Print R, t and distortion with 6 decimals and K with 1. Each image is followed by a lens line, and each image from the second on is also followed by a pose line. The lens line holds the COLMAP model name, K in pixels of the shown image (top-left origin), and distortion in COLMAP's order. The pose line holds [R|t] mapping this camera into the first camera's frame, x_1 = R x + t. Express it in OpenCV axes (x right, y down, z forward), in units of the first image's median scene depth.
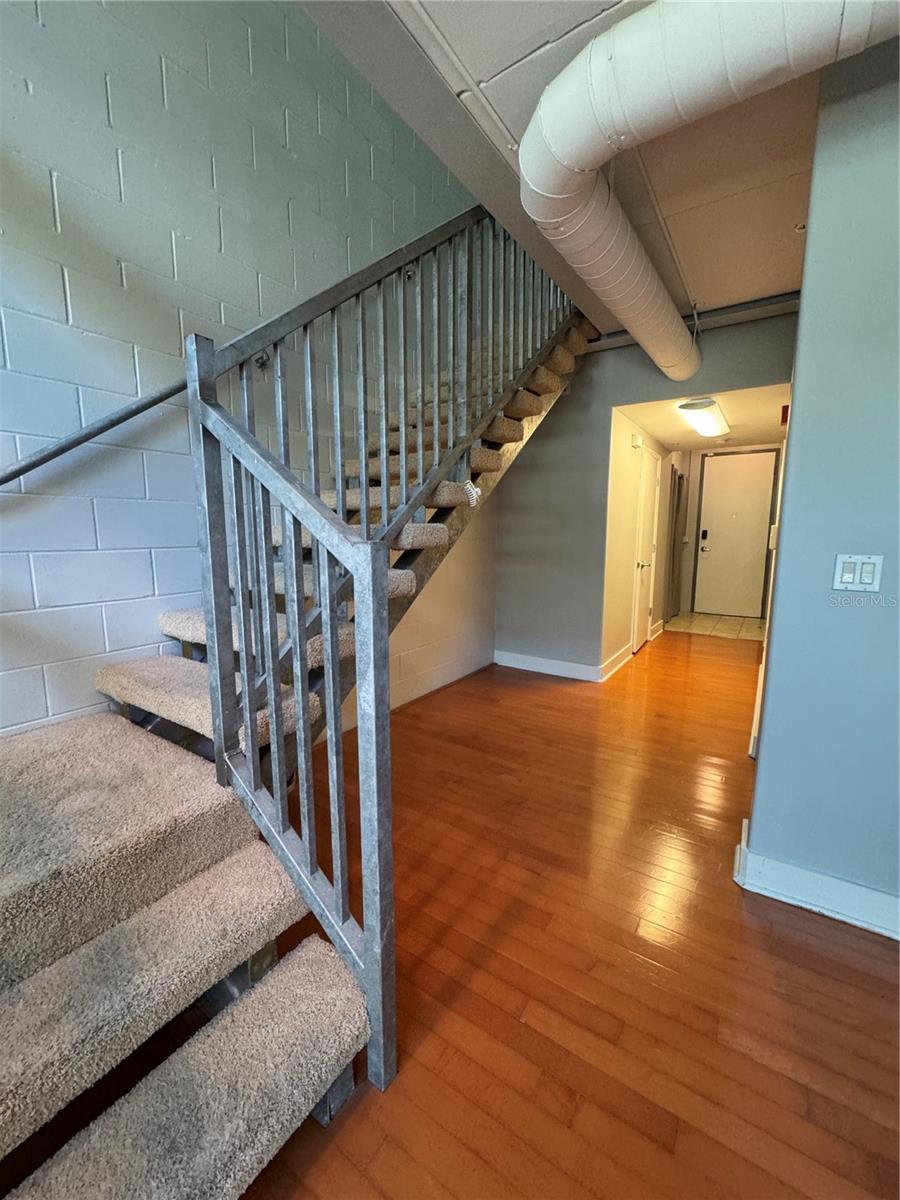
lens RADIAL K [[480.5, 0, 450.6], [0, 480.5, 600.7], [0, 0, 1]] dist [-0.000862, -0.000403]
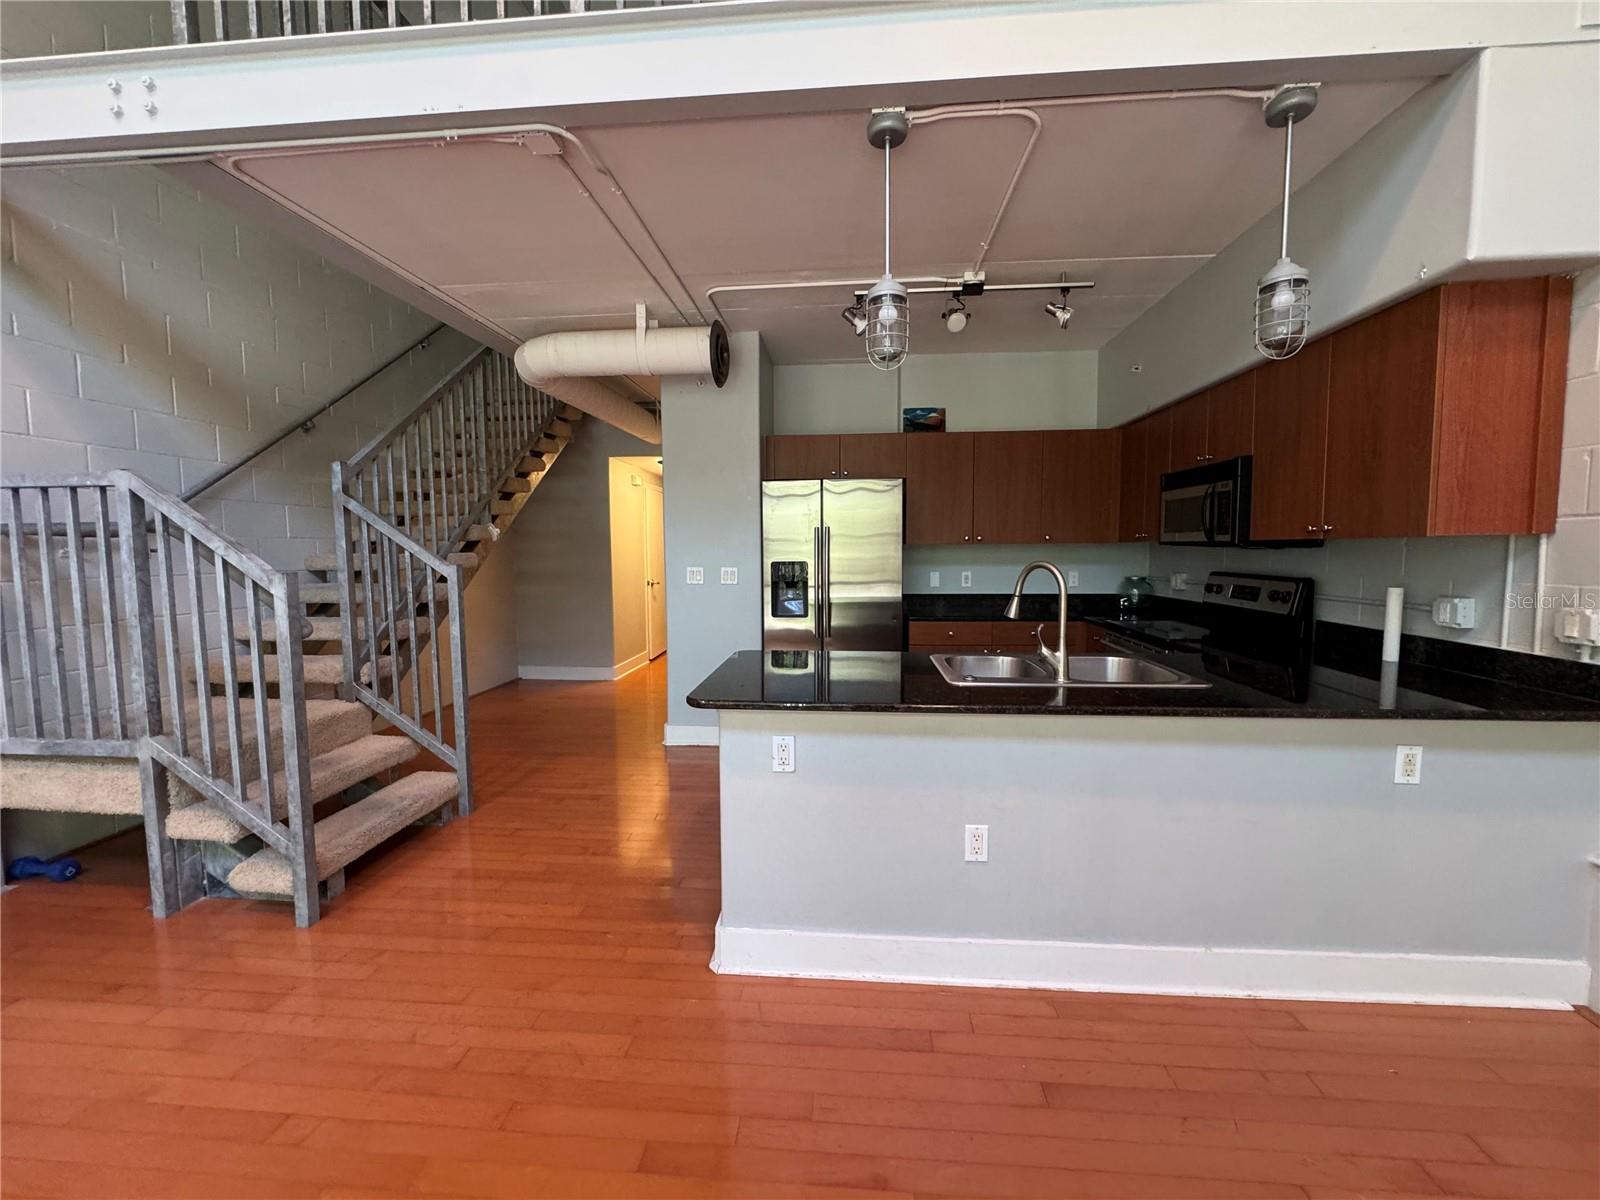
lens RADIAL K [[640.7, 0, 799.3], [0, 640.7, 599.9], [0, 0, 1]] dist [-0.000862, -0.000403]
pose [[0.873932, -0.041223, 0.484296, -0.083609], [0.073724, 0.996111, -0.048249, 0.129810], [-0.480424, 0.077871, 0.873573, -1.008118]]
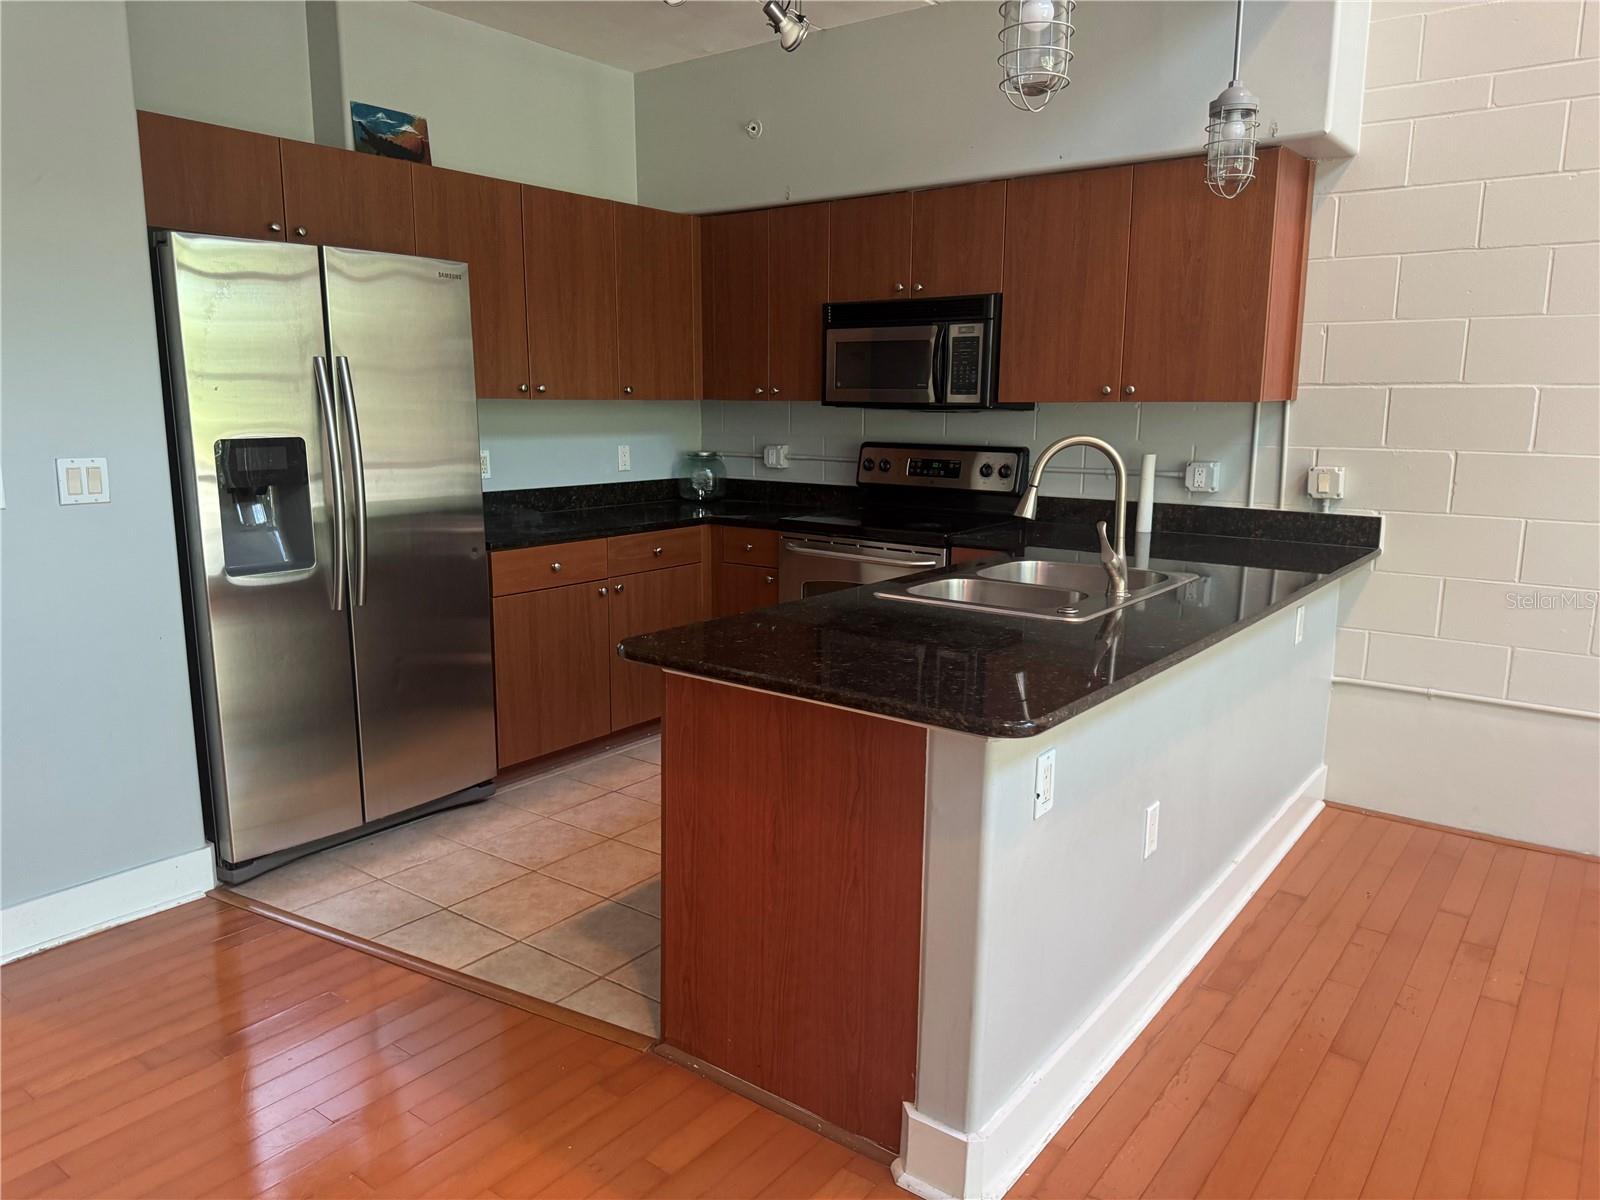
lens RADIAL K [[1127.3, 0, 788.8], [0, 1127.3, 608.5], [0, 0, 1]] dist [0.039370, -0.027051]
pose [[0.063104, -0.178800, 0.981860, -0.489652], [0.138826, 0.975828, 0.168779, 0.003163], [-0.988304, 0.125657, 0.086401, -0.216983]]
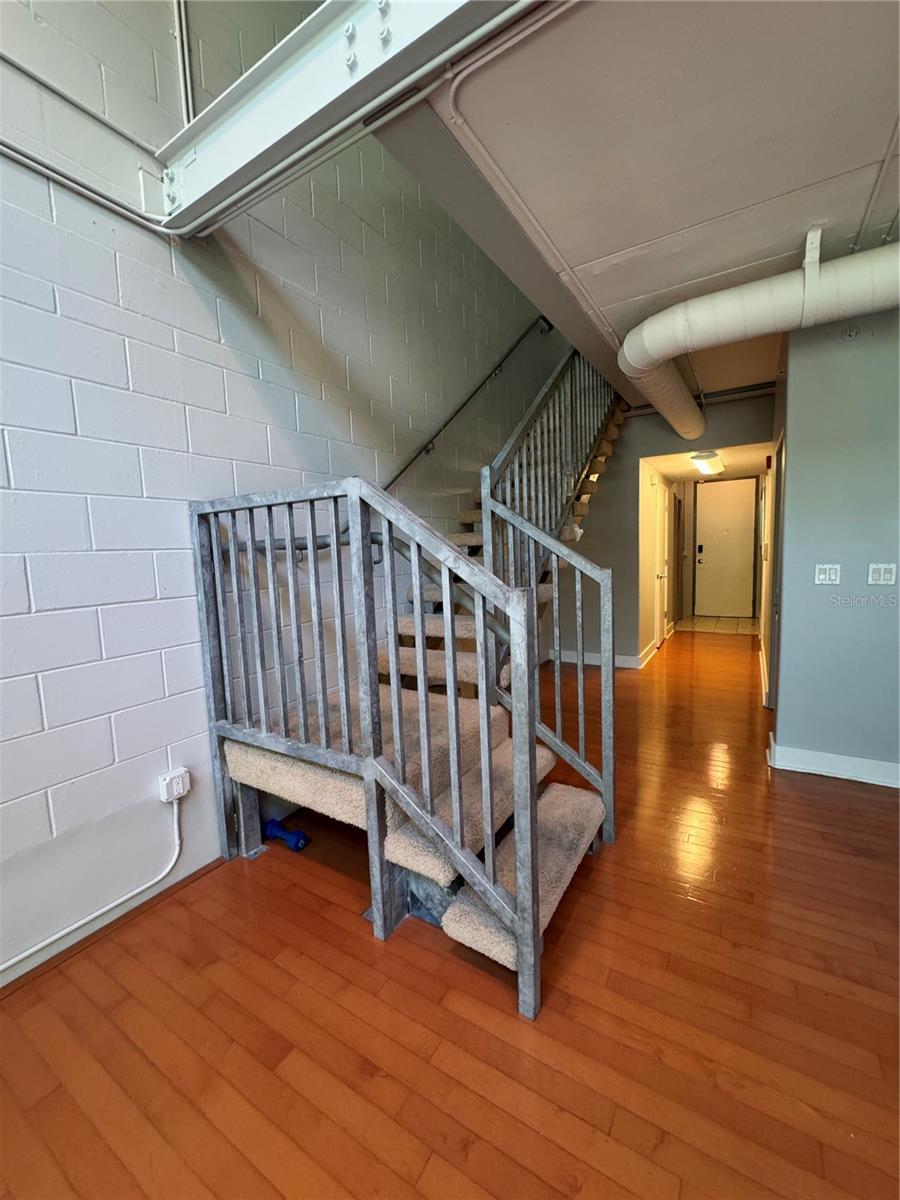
lens RADIAL K [[480.5, 0, 451.7], [0, 480.5, 600.3], [0, 0, 1]] dist [-0.000862, -0.000403]
pose [[0.998601, -0.041086, 0.033289, -0.359341], [0.042444, 0.998250, -0.041175, 0.031177], [-0.031539, 0.042530, 0.998597, -0.431509]]
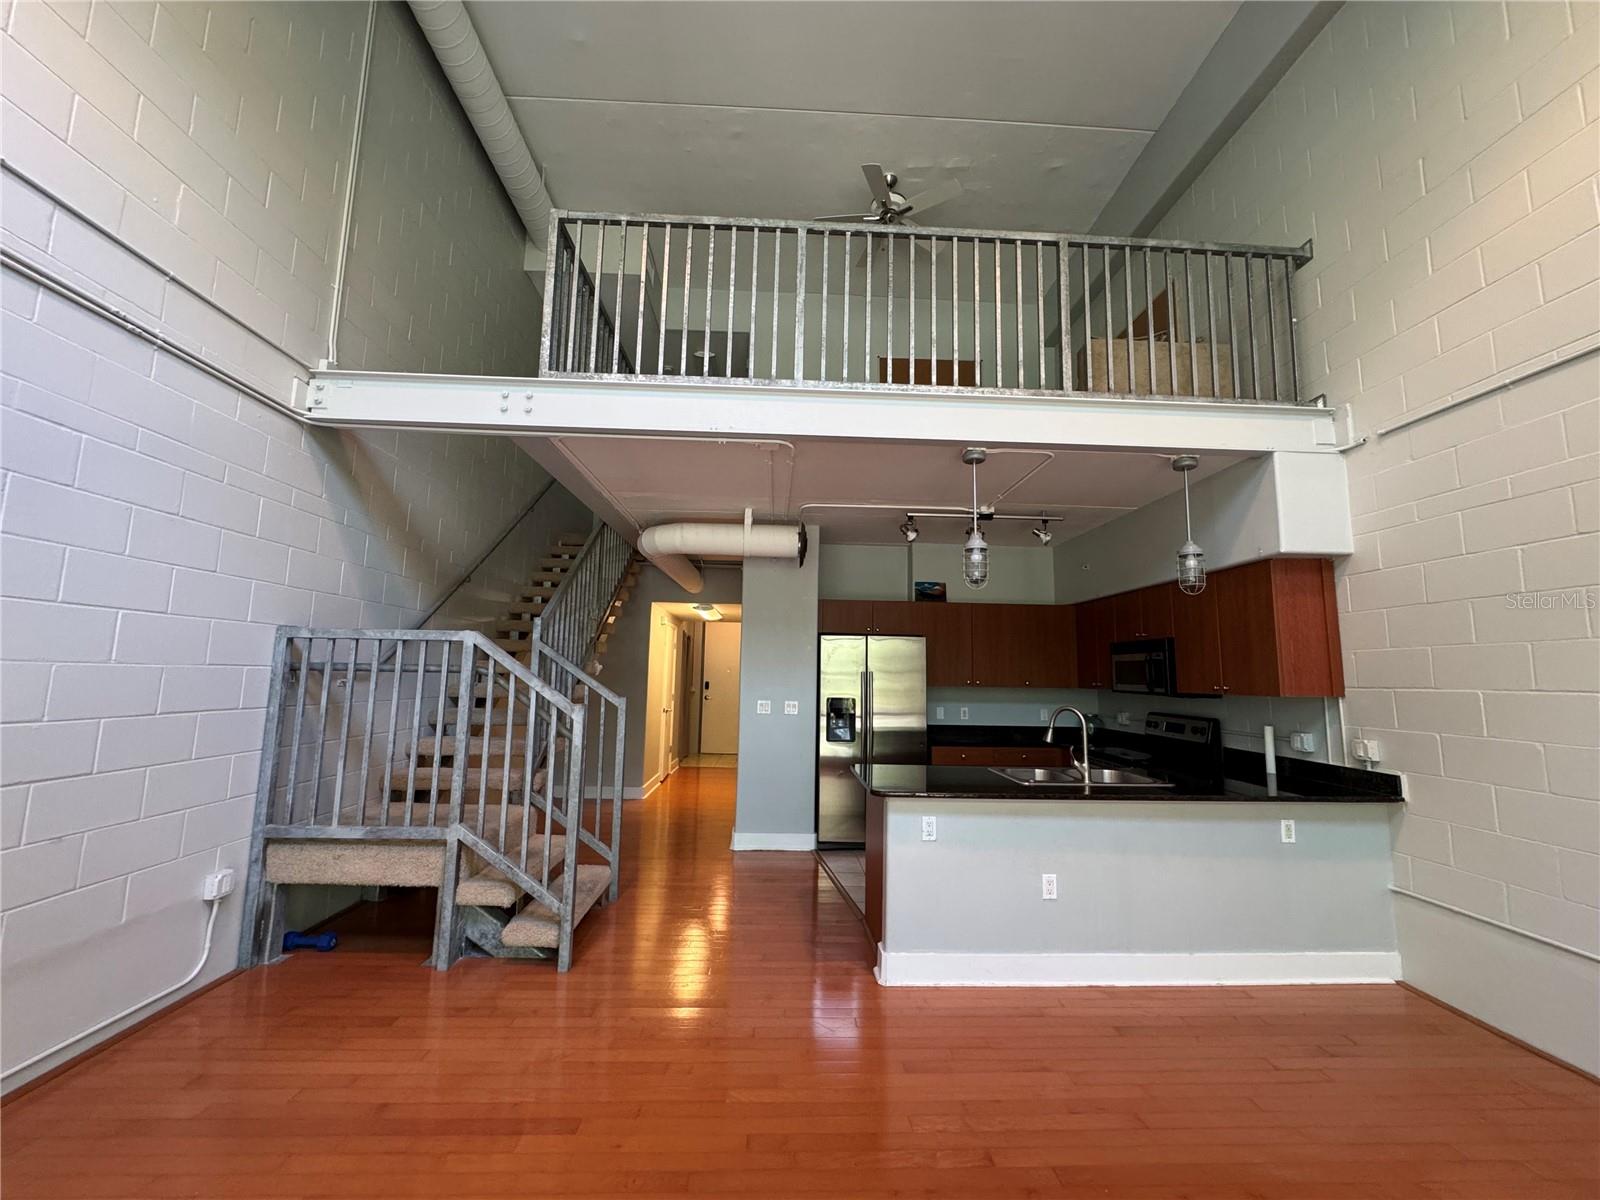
lens RADIAL K [[640.7, 0, 799.2], [0, 640.7, 601.5], [0, 0, 1]] dist [-0.000862, -0.000403]
pose [[0.806631, 0.086208, 0.584735, -0.676548], [0.064408, 0.970594, -0.231946, 0.124394], [-0.587536, 0.224756, 0.777359, -1.203362]]
